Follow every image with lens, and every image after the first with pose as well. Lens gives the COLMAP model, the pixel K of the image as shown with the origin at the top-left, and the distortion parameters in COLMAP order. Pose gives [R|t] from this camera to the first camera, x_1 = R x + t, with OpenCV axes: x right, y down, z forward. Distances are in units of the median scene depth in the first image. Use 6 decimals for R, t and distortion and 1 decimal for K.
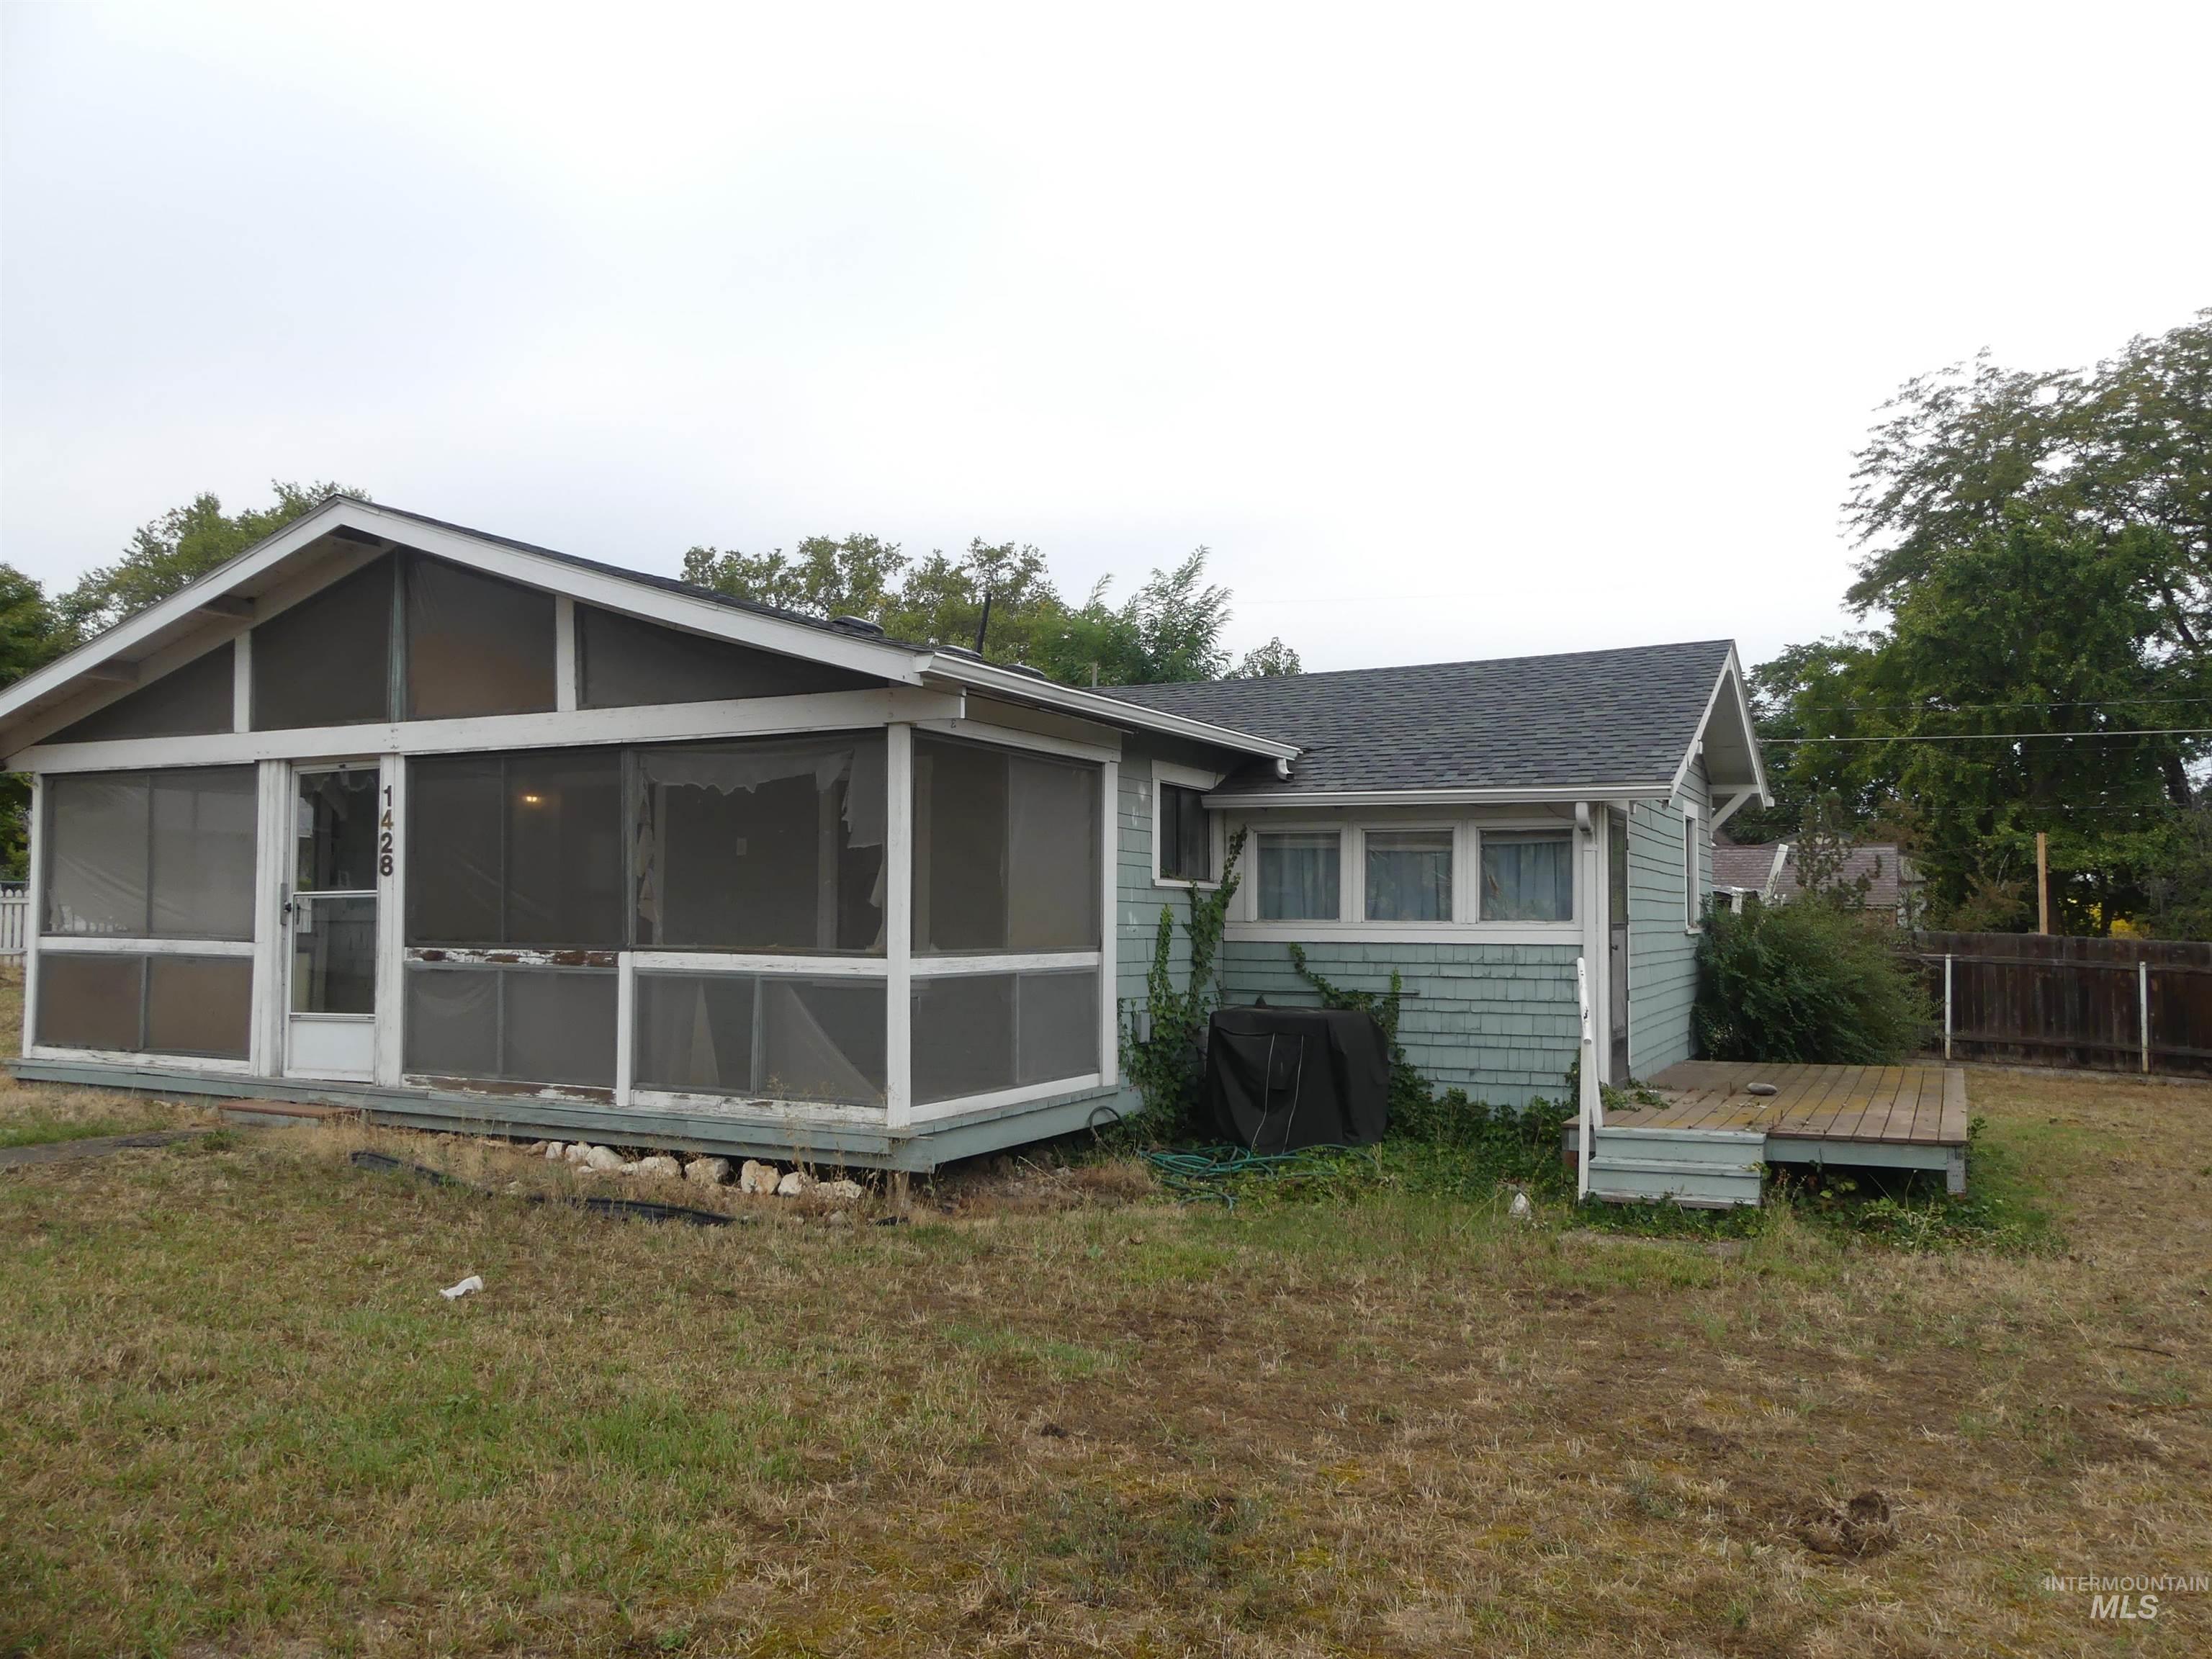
lens RADIAL K [[1670.4, 0, 1109.7], [0, 1670.4, 849.4], [0, 0, 1]] dist [-0.036786, 0.035556]
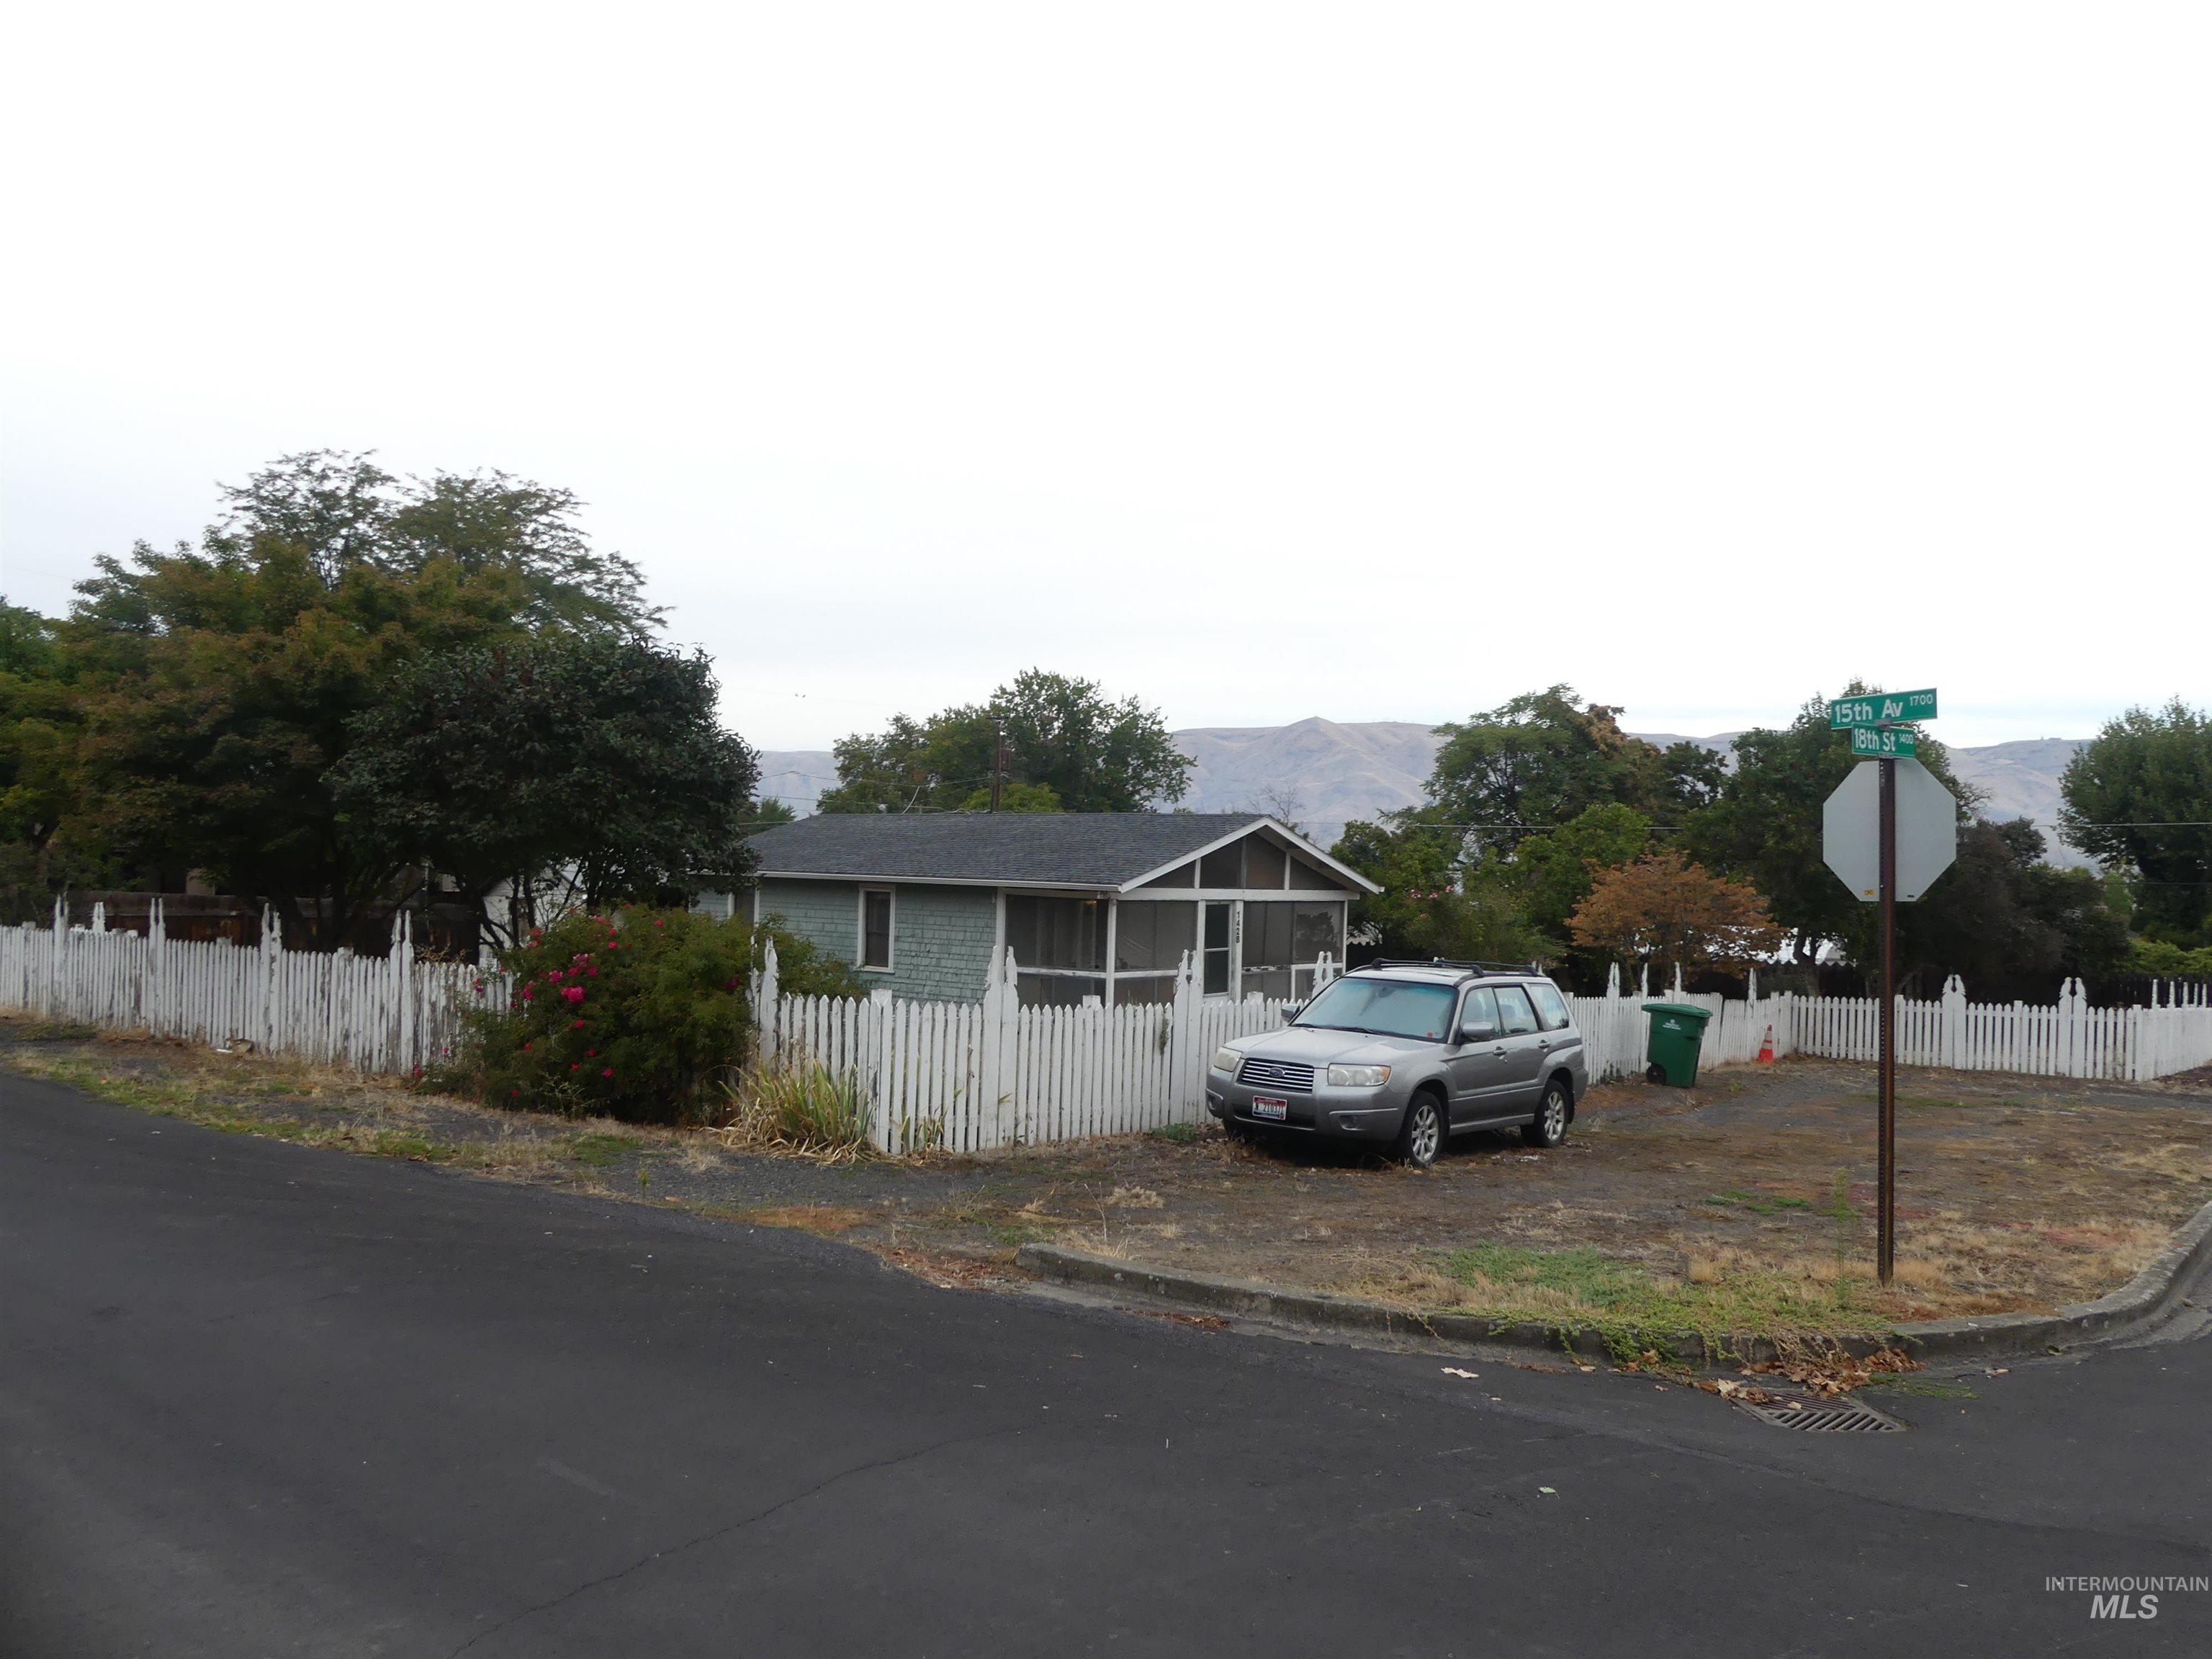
lens RADIAL K [[1670.4, 0, 1131.5], [0, 1670.4, 857.9], [0, 0, 1]] dist [-0.036786, 0.035556]
pose [[0.203596, 0.006951, 0.979030, -2.839119], [-0.065254, 0.997848, 0.006485, -0.116774], [-0.976878, -0.065206, 0.203611, 0.526732]]
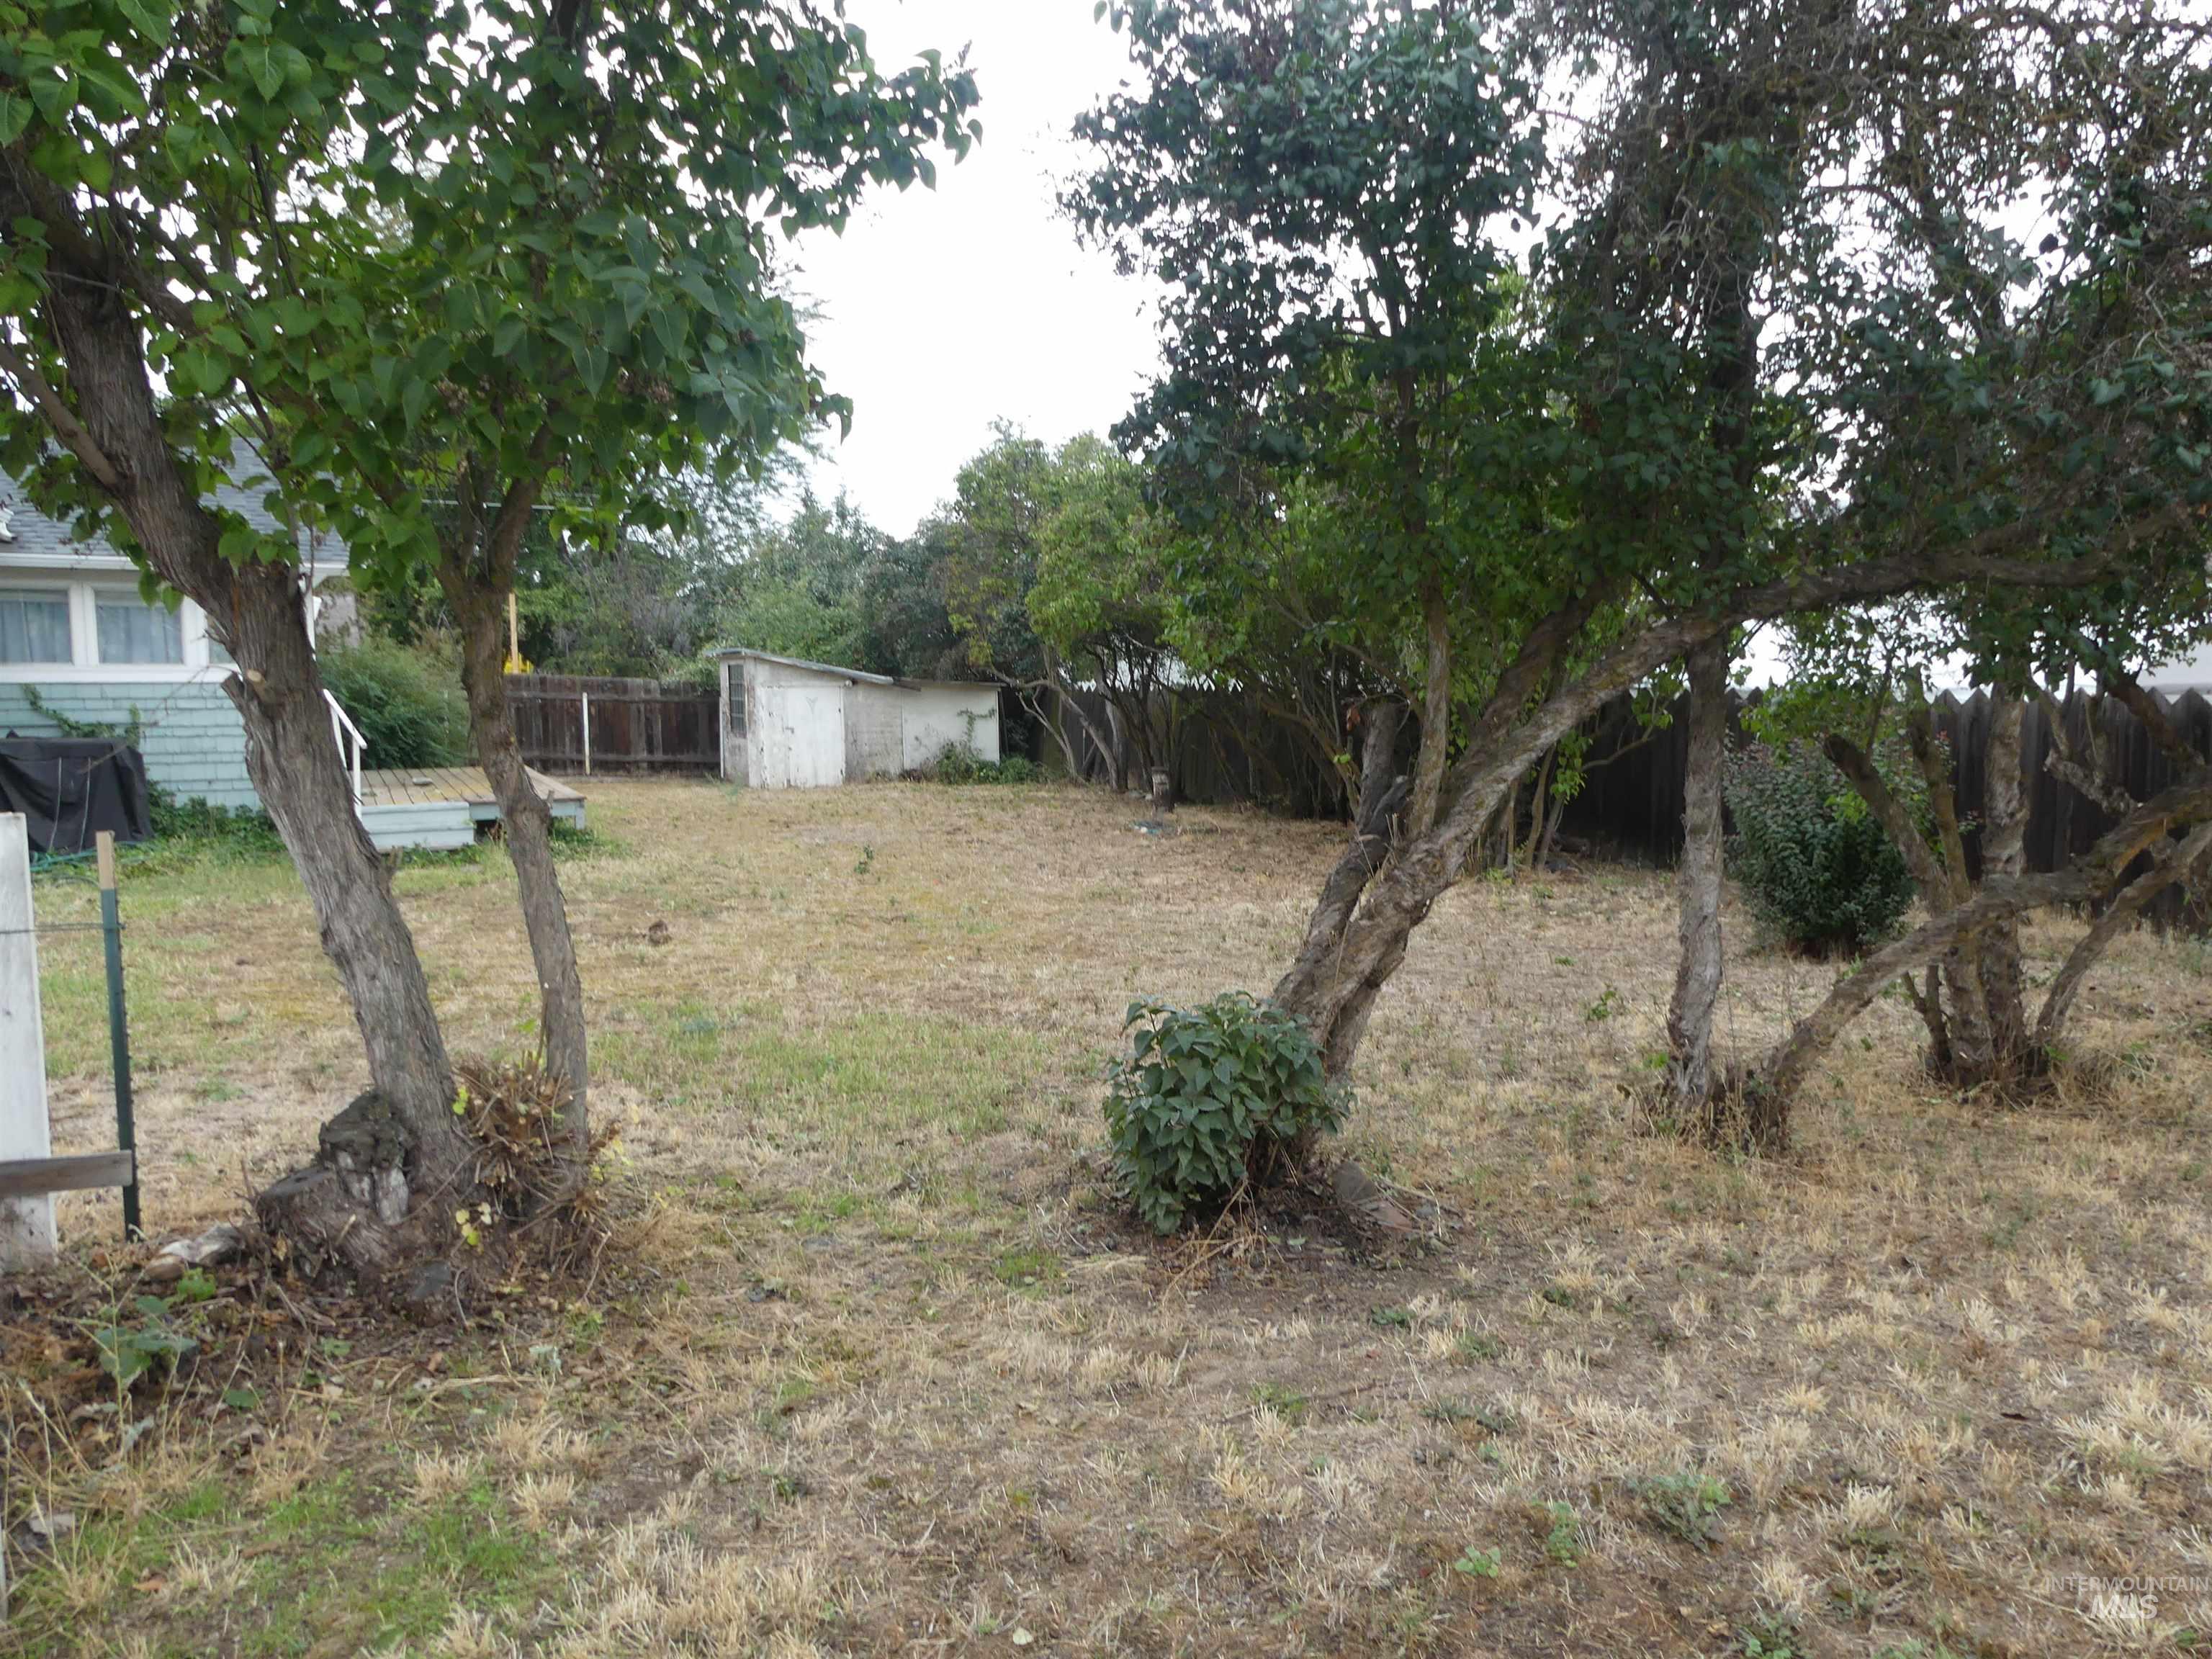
lens RADIAL K [[1670.4, 0, 1098.3], [0, 1670.4, 836.7], [0, 0, 1]] dist [-0.036786, 0.035556]
pose [[0.617220, -0.084179, 0.782275, -0.352601], [-0.031080, 0.990875, 0.131148, -0.013204], [-0.786177, -0.105260, 0.608971, -0.311522]]
